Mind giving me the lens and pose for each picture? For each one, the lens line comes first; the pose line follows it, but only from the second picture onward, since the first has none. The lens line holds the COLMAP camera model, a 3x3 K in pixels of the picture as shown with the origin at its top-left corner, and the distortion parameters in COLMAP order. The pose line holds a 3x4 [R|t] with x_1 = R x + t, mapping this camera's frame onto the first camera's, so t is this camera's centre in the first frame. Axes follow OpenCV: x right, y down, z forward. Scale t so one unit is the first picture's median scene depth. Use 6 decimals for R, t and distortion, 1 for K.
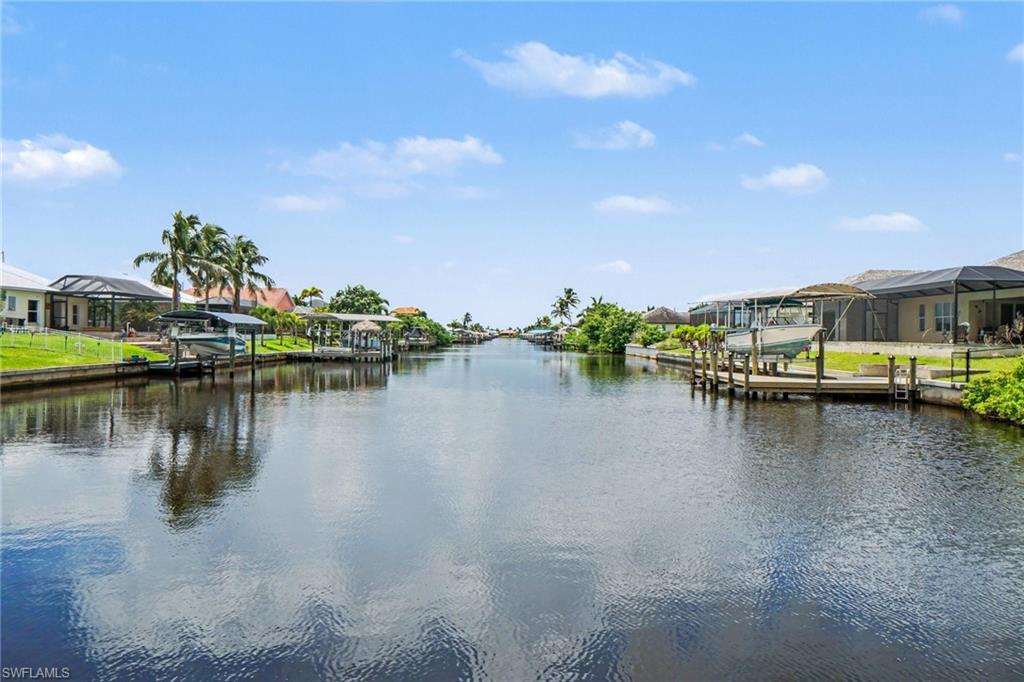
lens RADIAL K [[793.4, 0, 512.1], [0, 793.4, 342.3], [0, 0, 1]] dist [0.000835, 0.000202]
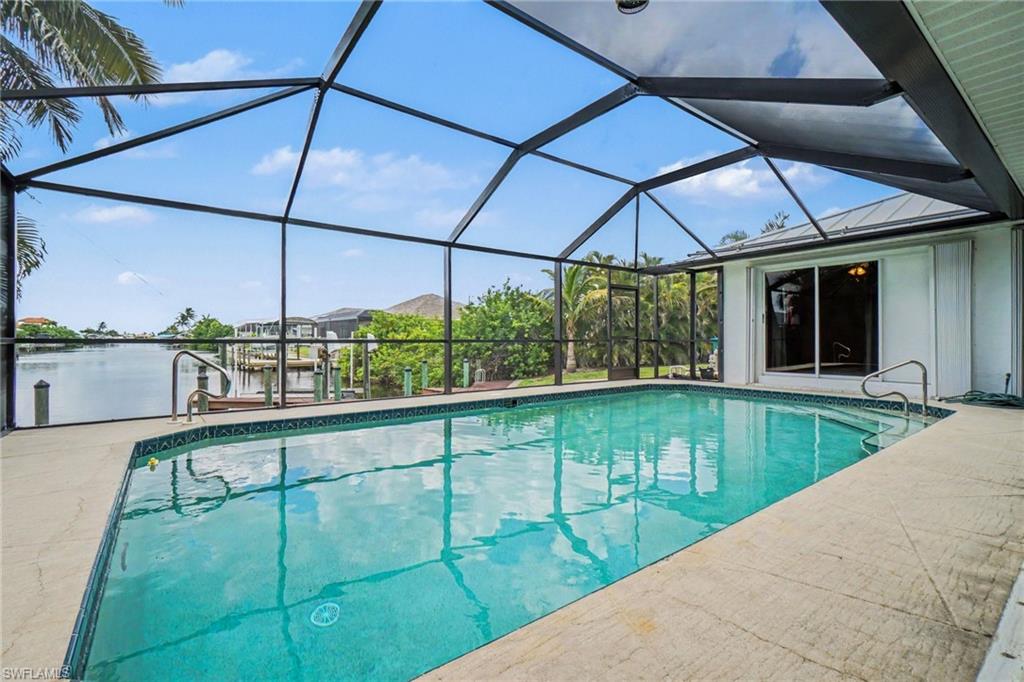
lens RADIAL K [[442.3, 0, 506.6], [0, 442.3, 336.0], [0, 0, 1]] dist [-0.002388, 0.000755]
pose [[0.777275, -0.004210, 0.629147, 0.043413], [0.010847, 0.999919, -0.006710, -0.002915], [-0.629067, 0.012040, 0.777257, -0.160223]]
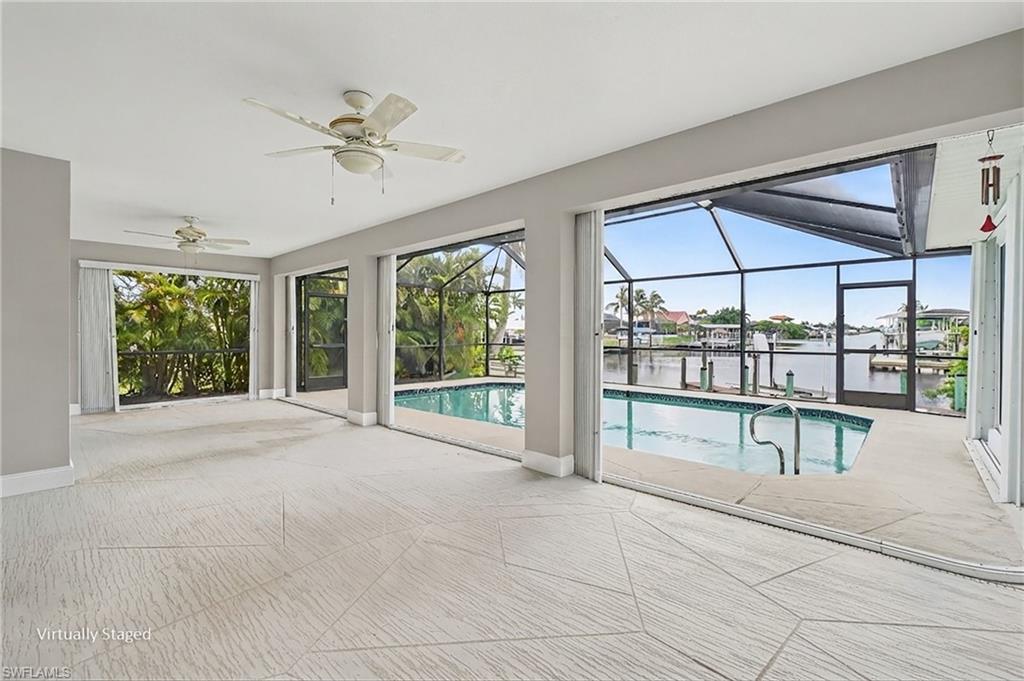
lens RADIAL K [[442.3, 0, 501.5], [0, 442.3, 342.1], [0, 0, 1]] dist [-0.002388, 0.000755]
pose [[0.748277, 0.004278, -0.663373, 0.160693], [0.004178, 0.999929, 0.011160, -0.006441], [0.663373, -0.011122, 0.748206, -0.209196]]
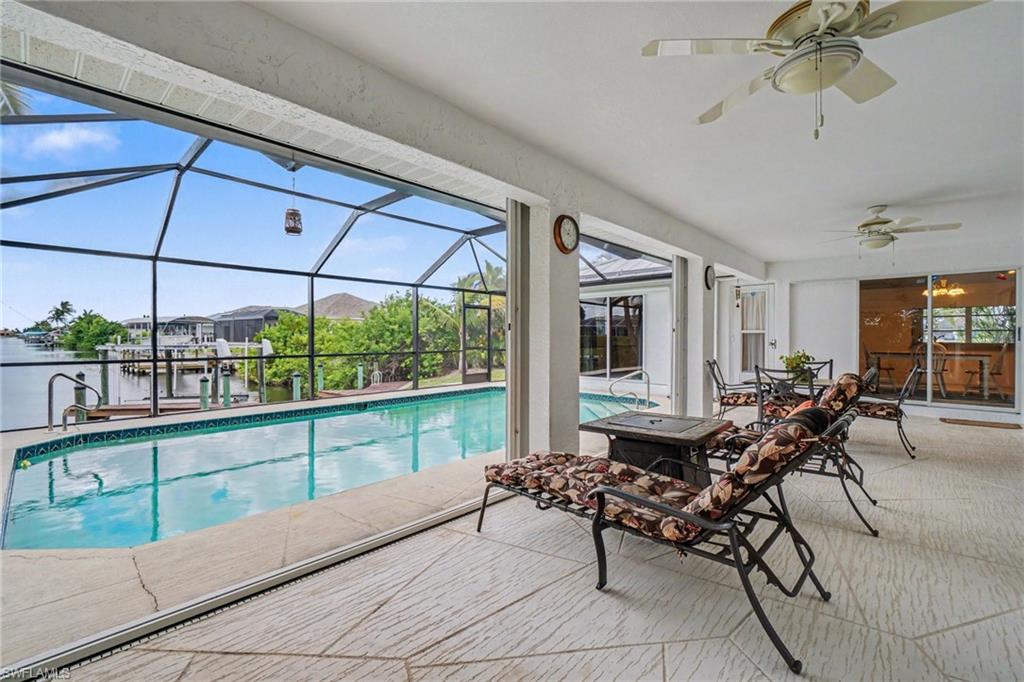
lens RADIAL K [[442.3, 0, 505.0], [0, 442.3, 336.9], [0, 0, 1]] dist [-0.002388, 0.000755]
pose [[0.667428, -0.013489, 0.744552, 0.041733], [0.012873, 0.999896, 0.006576, -0.008288], [-0.744563, 0.005196, 0.667532, -0.196288]]
